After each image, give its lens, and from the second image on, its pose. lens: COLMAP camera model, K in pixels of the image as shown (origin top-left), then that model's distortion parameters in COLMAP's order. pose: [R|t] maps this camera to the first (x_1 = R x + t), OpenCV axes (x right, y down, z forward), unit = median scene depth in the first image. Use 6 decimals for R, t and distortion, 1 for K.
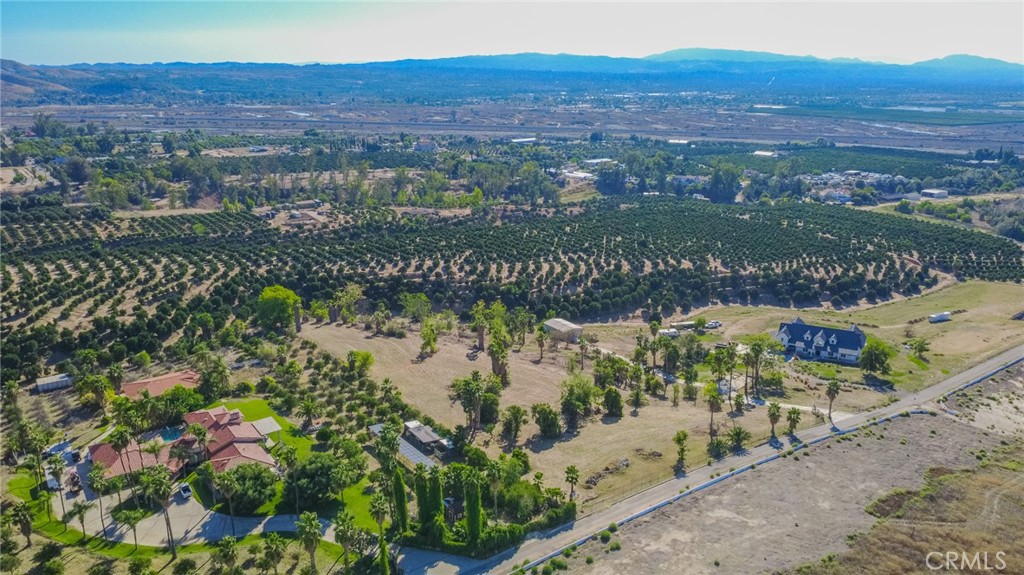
lens RADIAL K [[742.7, 0, 514.2], [0, 742.7, 293.1], [0, 0, 1]] dist [-0.005701, -0.003834]
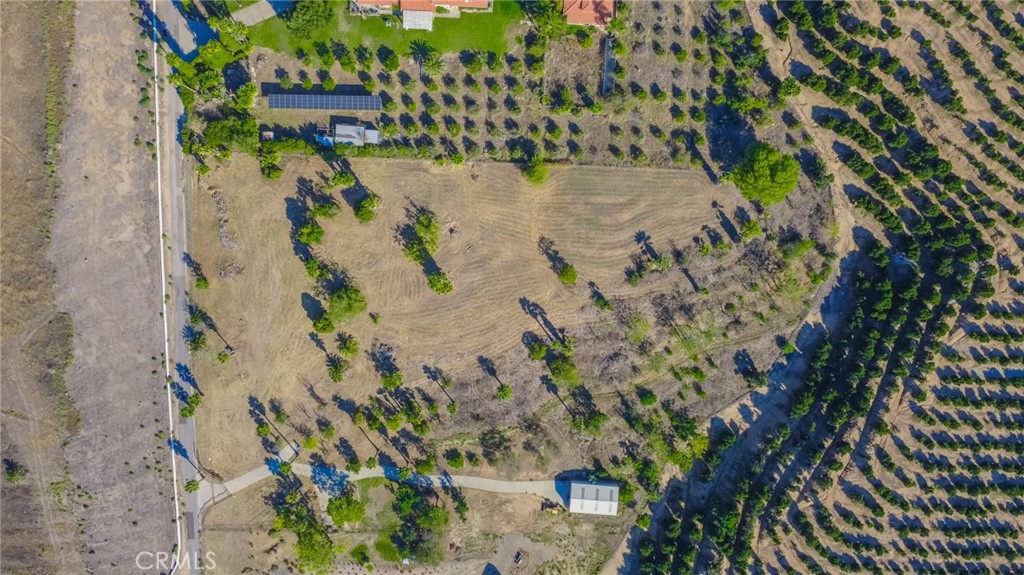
lens RADIAL K [[742.7, 0, 514.2], [0, 742.7, 293.1], [0, 0, 1]] dist [-0.005701, -0.003834]
pose [[-0.621818, 0.782872, 0.021306, -0.116634], [-0.223971, -0.203833, 0.953042, -1.130954], [0.750452, 0.587847, 0.302088, 1.049147]]
